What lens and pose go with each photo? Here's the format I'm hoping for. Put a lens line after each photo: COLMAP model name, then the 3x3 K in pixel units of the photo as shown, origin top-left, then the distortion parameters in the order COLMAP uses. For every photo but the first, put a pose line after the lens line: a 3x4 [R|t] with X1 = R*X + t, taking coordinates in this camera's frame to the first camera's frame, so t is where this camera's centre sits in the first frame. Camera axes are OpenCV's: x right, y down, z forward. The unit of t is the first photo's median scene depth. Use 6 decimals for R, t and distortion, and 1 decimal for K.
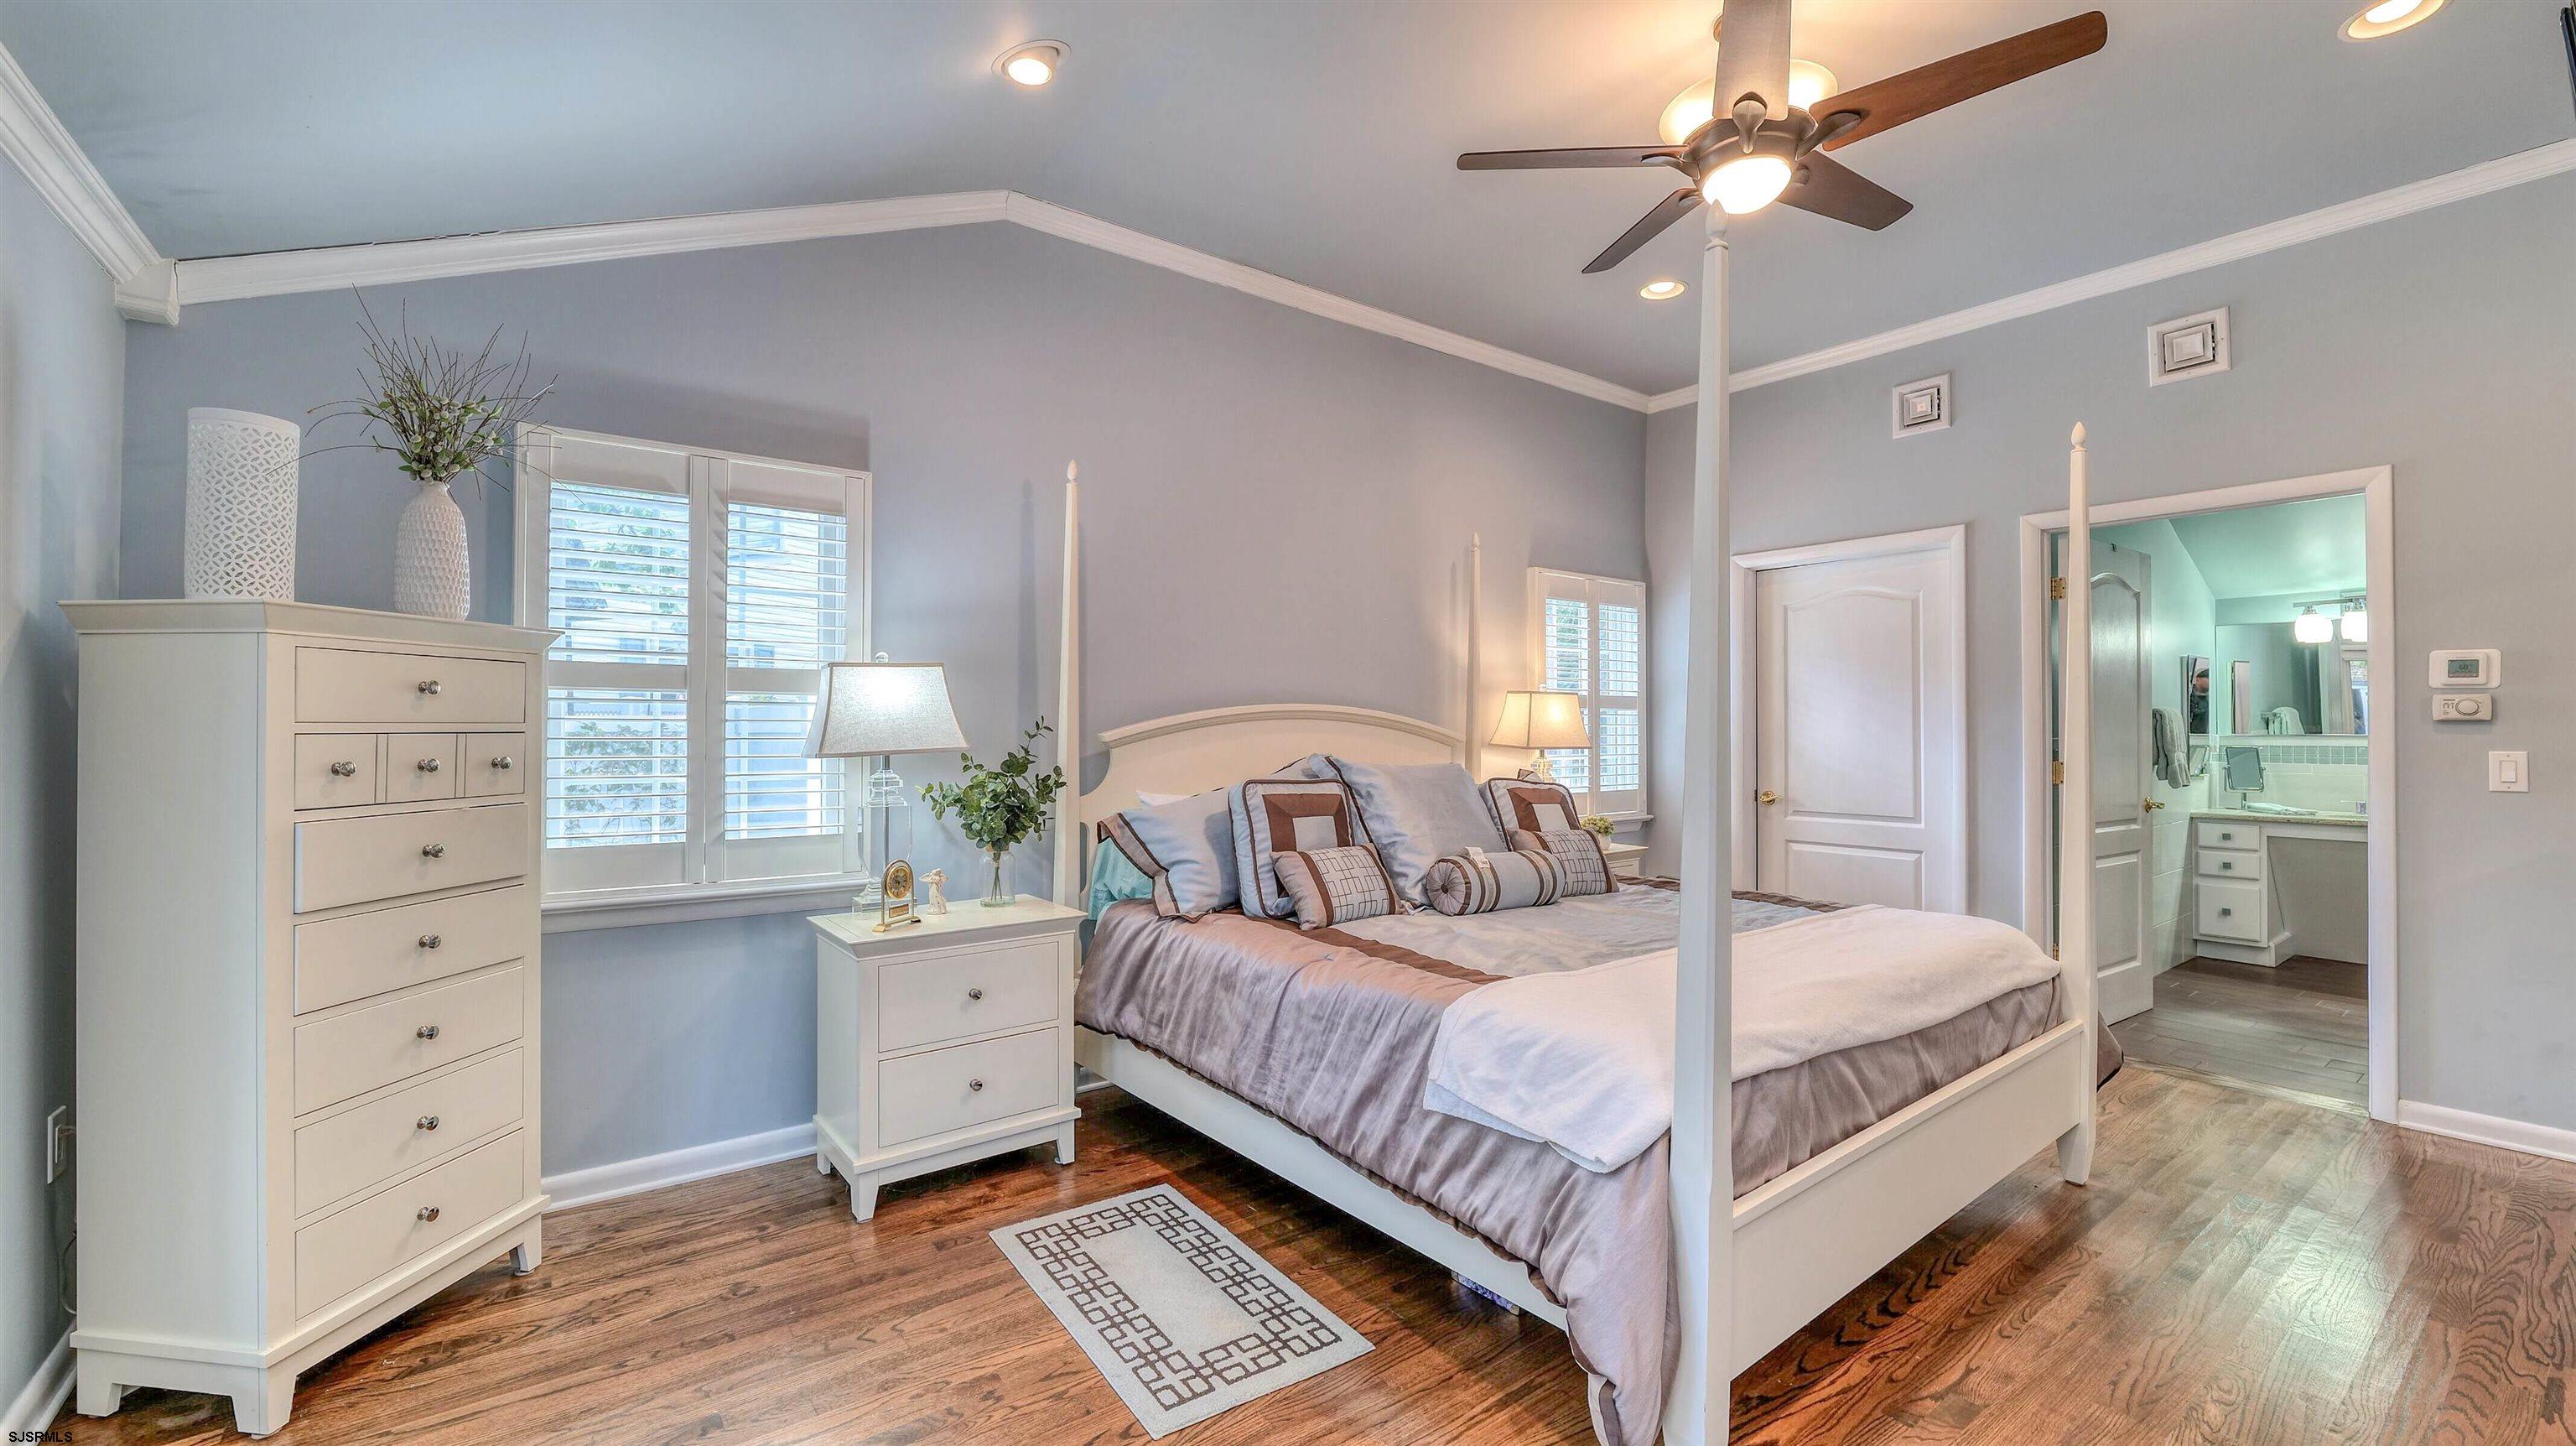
lens RADIAL K [[1041.1, 0, 1278.0], [0, 1041.1, 718.2], [0, 0, 1]] dist [-0.010738, 0.000271]
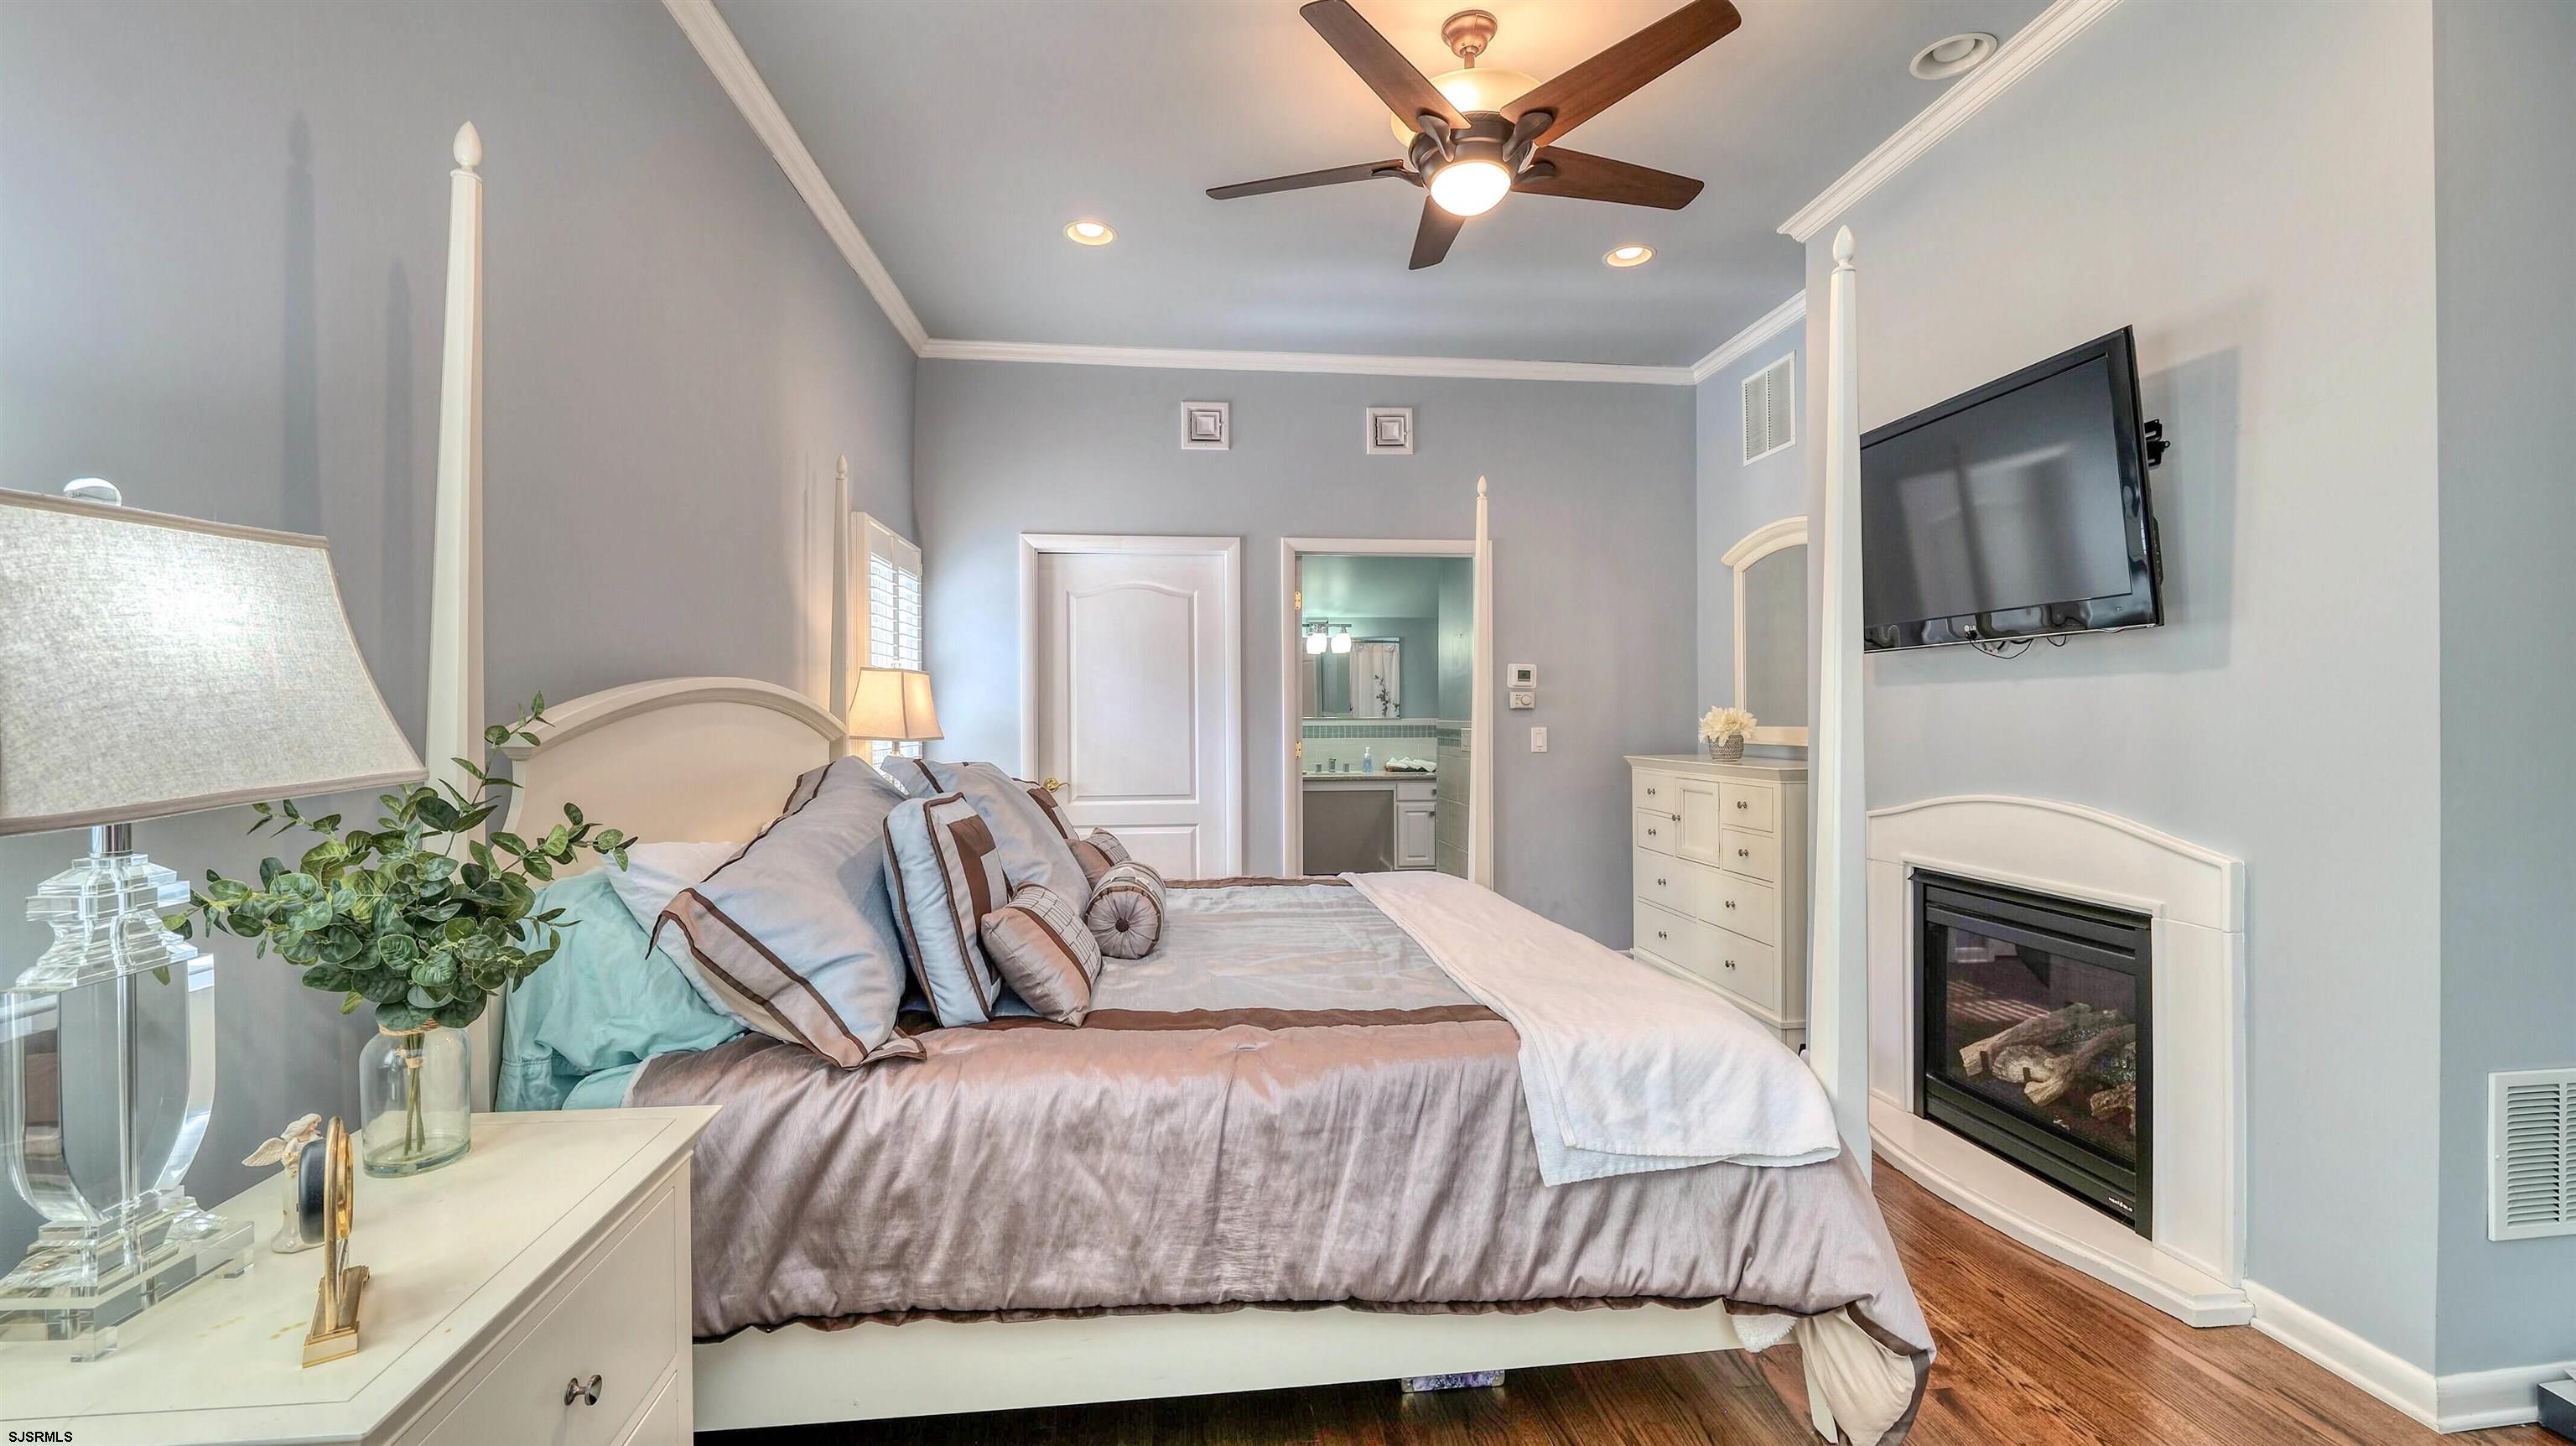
lens RADIAL K [[1041.1, 0, 1278.4], [0, 1041.1, 717.7], [0, 0, 1]] dist [-0.010738, 0.000271]
pose [[0.515704, -0.005604, 0.856748, -0.516887], [-0.005339, 0.999938, 0.009755, 0.003679], [-0.856750, -0.009605, 0.515642, 0.603357]]
